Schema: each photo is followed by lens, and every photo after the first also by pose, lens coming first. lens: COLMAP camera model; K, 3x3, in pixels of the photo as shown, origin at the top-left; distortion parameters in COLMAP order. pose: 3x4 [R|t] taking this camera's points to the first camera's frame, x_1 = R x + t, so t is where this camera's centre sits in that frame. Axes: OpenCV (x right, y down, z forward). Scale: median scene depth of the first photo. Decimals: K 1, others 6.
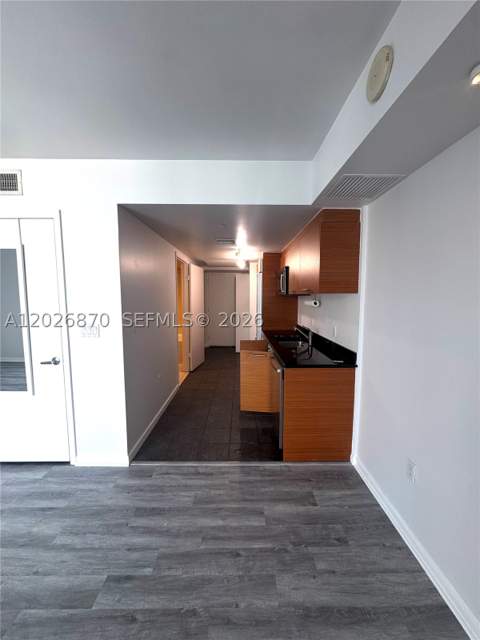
lens RADIAL K [[255.8, 0, 241.9], [0, 255.8, 318.8], [0, 0, 1]] dist [-0.004265, 0.000618]
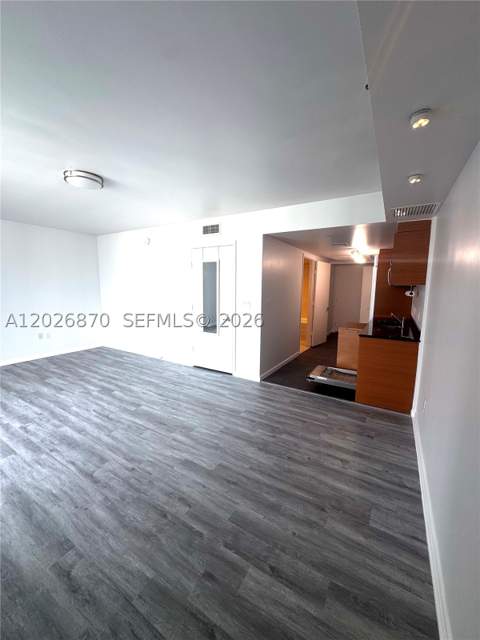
lens RADIAL K [[255.8, 0, 241.8], [0, 255.8, 319.2], [0, 0, 1]] dist [-0.004265, 0.000618]
pose [[0.850074, 0.076002, -0.521151, 0.334572], [-0.058471, 0.997035, 0.050029, 0.058700], [0.523408, -0.012056, 0.851997, -0.559444]]
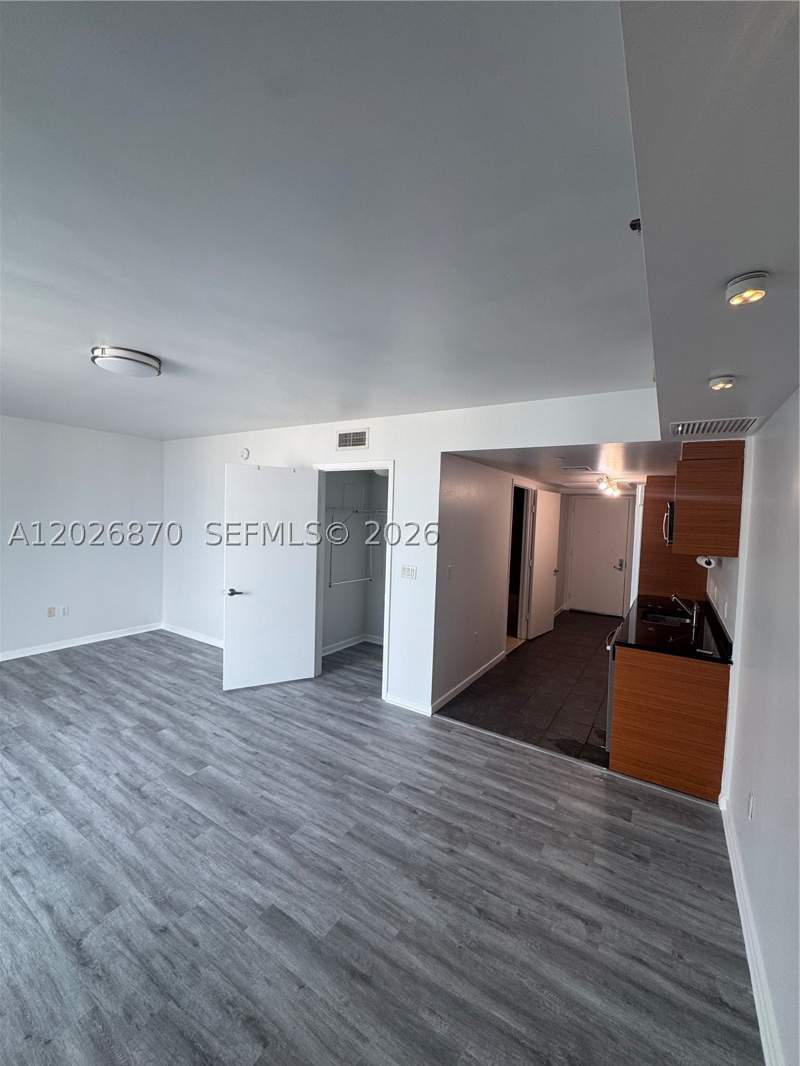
lens RADIAL K [[426.1, 0, 402.9], [0, 426.1, 531.8], [0, 0, 1]] dist [-0.004265, 0.000618]
pose [[0.838318, 0.051249, -0.542768, 0.299106], [-0.083349, 0.995916, -0.034698, -0.051806], [0.538773, 0.074327, 0.839166, -0.450000]]
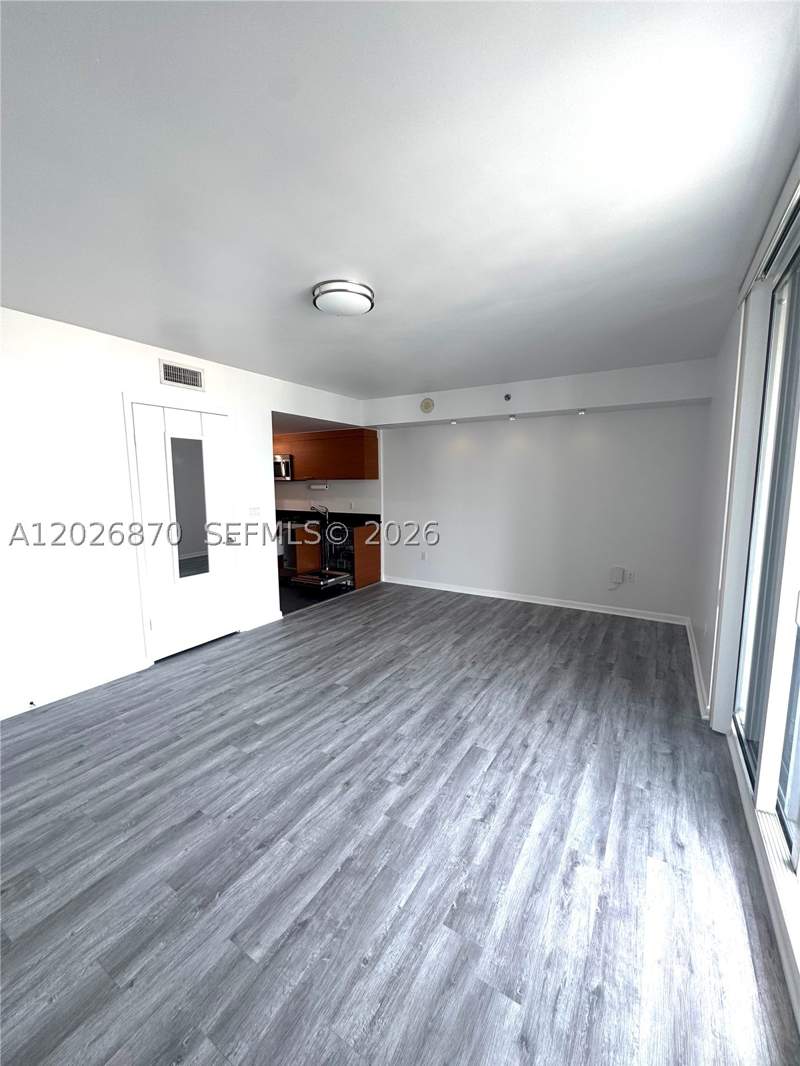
lens RADIAL K [[426.1, 0, 405.3], [0, 426.1, 530.4], [0, 0, 1]] dist [-0.004265, 0.000618]
pose [[0.524803, -0.105116, 0.844709, -1.813723], [0.083914, 0.993901, 0.071547, 0.047557], [-0.847077, 0.033335, 0.530423, -0.624708]]
